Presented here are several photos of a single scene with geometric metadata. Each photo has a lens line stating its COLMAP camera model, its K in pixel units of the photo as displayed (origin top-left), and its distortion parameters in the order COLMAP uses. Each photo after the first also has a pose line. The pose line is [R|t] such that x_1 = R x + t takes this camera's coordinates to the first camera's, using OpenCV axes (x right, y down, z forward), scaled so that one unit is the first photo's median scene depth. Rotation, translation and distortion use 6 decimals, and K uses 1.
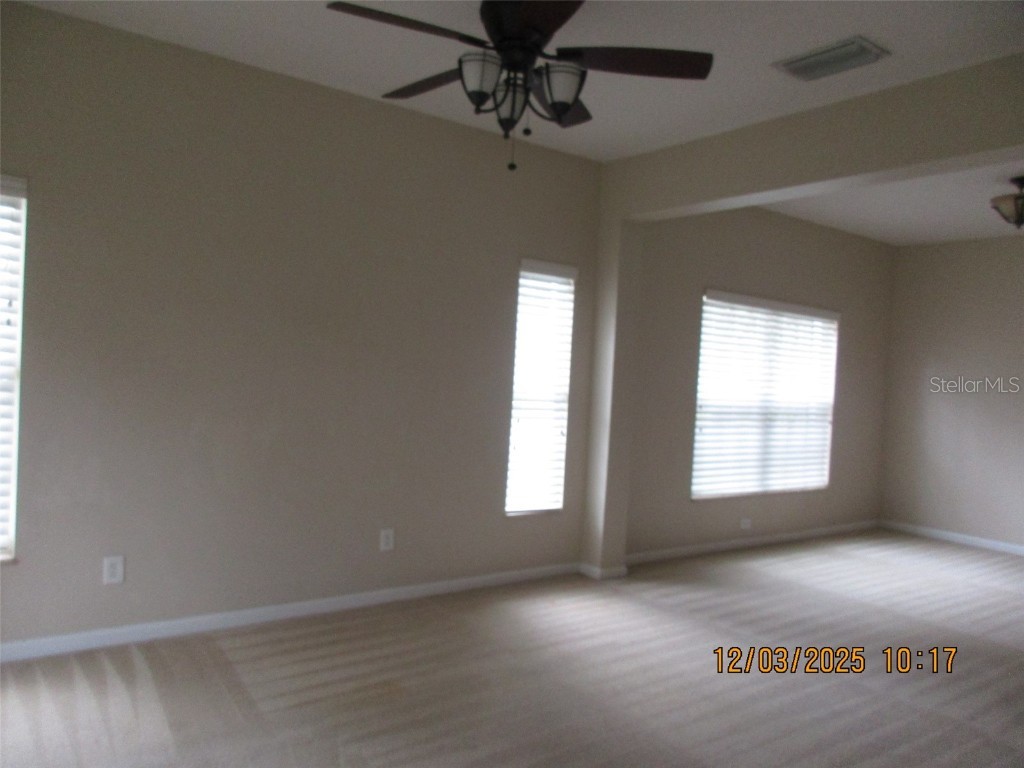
lens RADIAL K [[771.2, 0, 509.8], [0, 771.2, 379.1], [0, 0, 1]] dist [-0.001076, 0.011351]
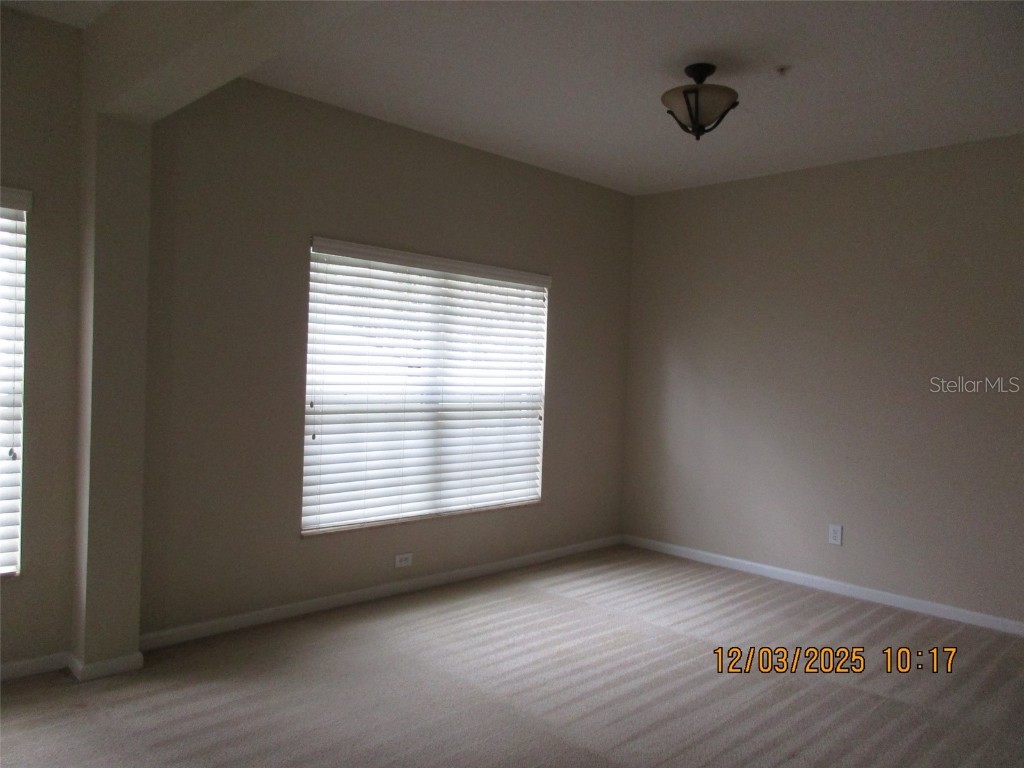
lens RADIAL K [[757.9, 0, 510.1], [0, 757.9, 382.5], [0, 0, 1]] dist [0.001559, 0.001386]
pose [[0.991950, -0.024551, 0.124226, 0.327849], [0.022973, 0.999636, 0.014118, 0.009774], [-0.124528, -0.011151, 0.992153, 0.276159]]
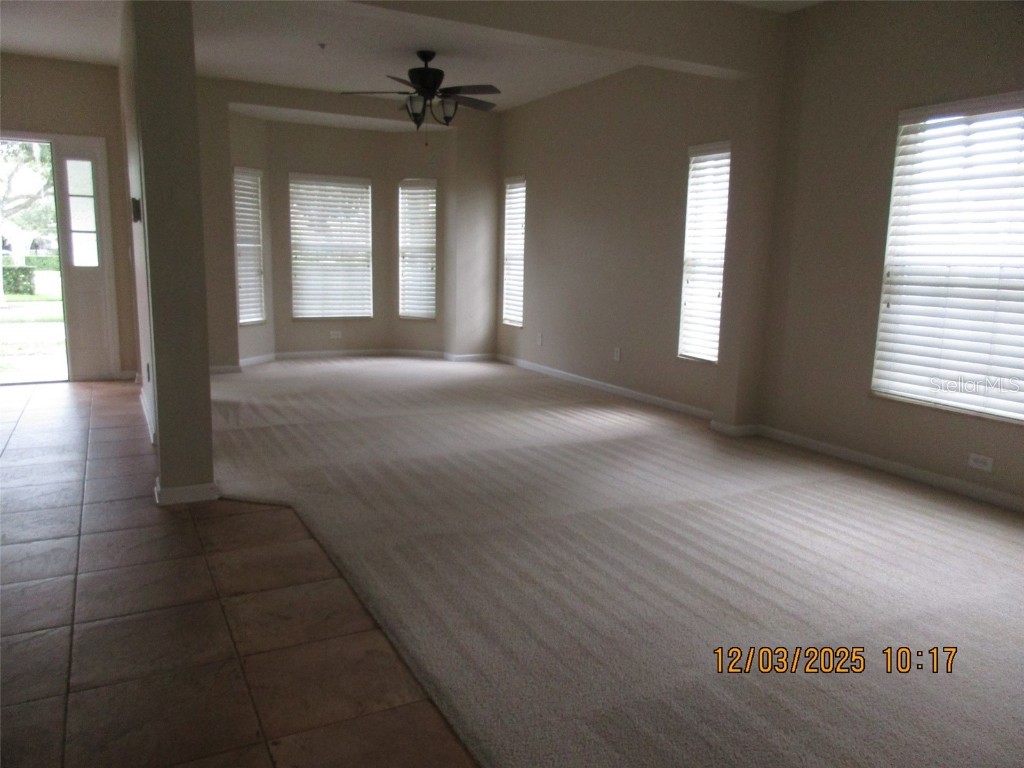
lens RADIAL K [[771.2, 0, 508.9], [0, 771.2, 386.0], [0, 0, 1]] dist [-0.001076, 0.011351]
pose [[-0.180840, 0.121728, -0.975950, 1.015002], [-0.019824, 0.991658, 0.127361, 0.052743], [0.983313, 0.042379, -0.176919, 0.743262]]
